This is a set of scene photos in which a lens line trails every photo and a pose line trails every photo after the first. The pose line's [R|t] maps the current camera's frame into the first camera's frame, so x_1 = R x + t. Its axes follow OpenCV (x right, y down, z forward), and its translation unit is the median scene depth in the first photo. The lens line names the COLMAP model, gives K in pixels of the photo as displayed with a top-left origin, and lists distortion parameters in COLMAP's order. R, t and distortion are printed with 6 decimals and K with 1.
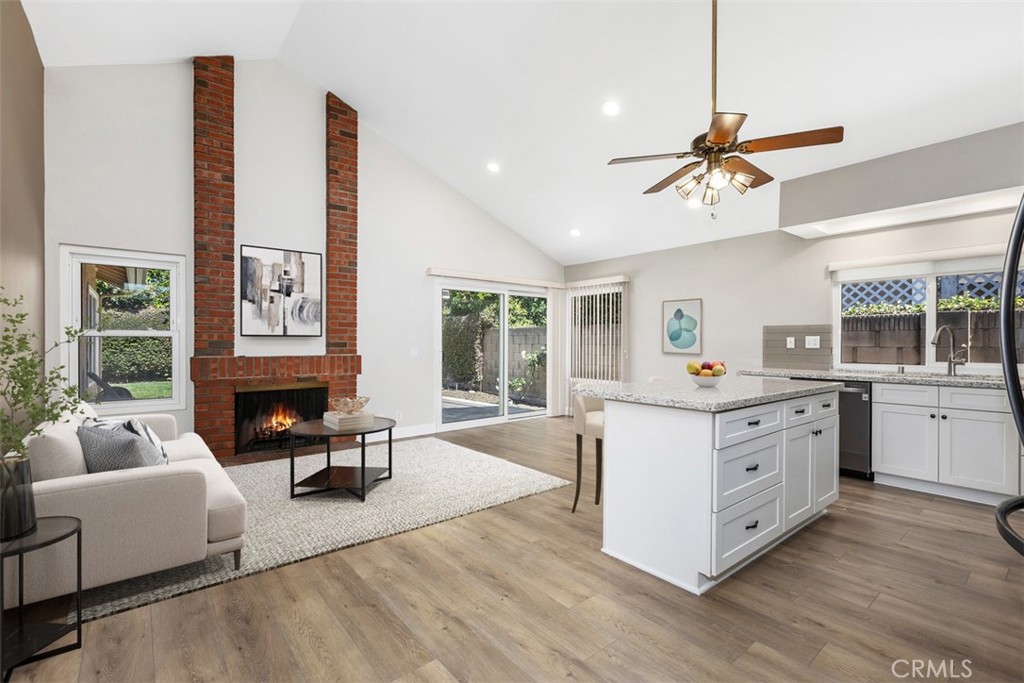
lens RADIAL K [[462.8, 0, 512.0], [0, 462.8, 341.5], [0, 0, 1]] dist [-0.002130, -0.000500]
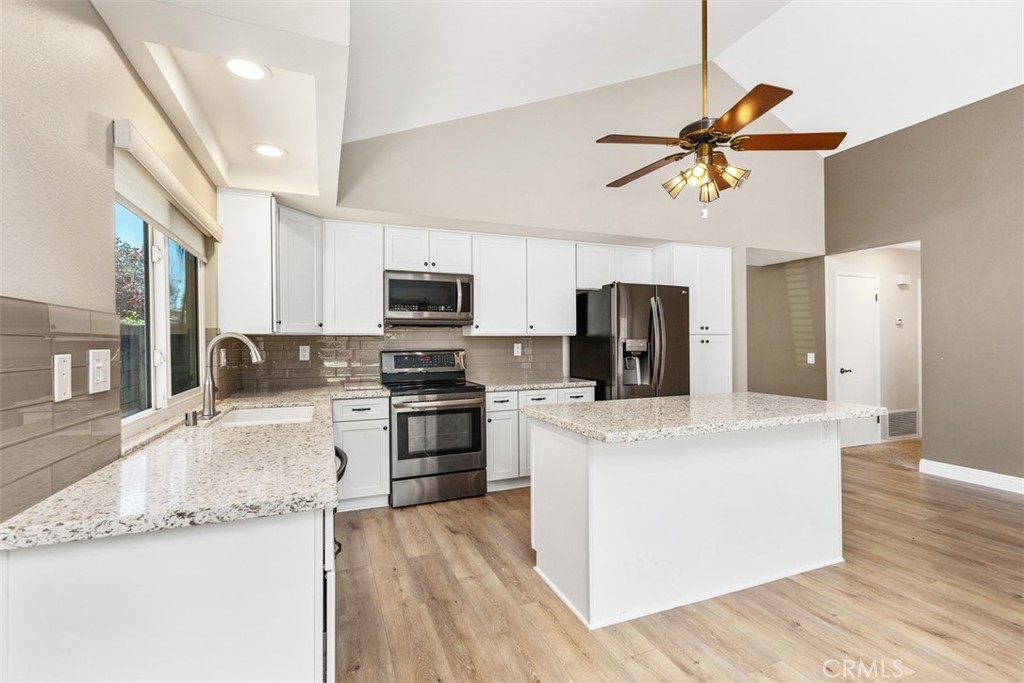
lens RADIAL K [[462.8, 0, 512.0], [0, 462.8, 341.5], [0, 0, 1]] dist [-0.002130, -0.000500]
pose [[-0.956997, 0.003713, 0.290075, 0.405804], [0.003021, 0.999991, -0.002833, -0.018848], [-0.290083, -0.001835, -0.957000, 1.490239]]
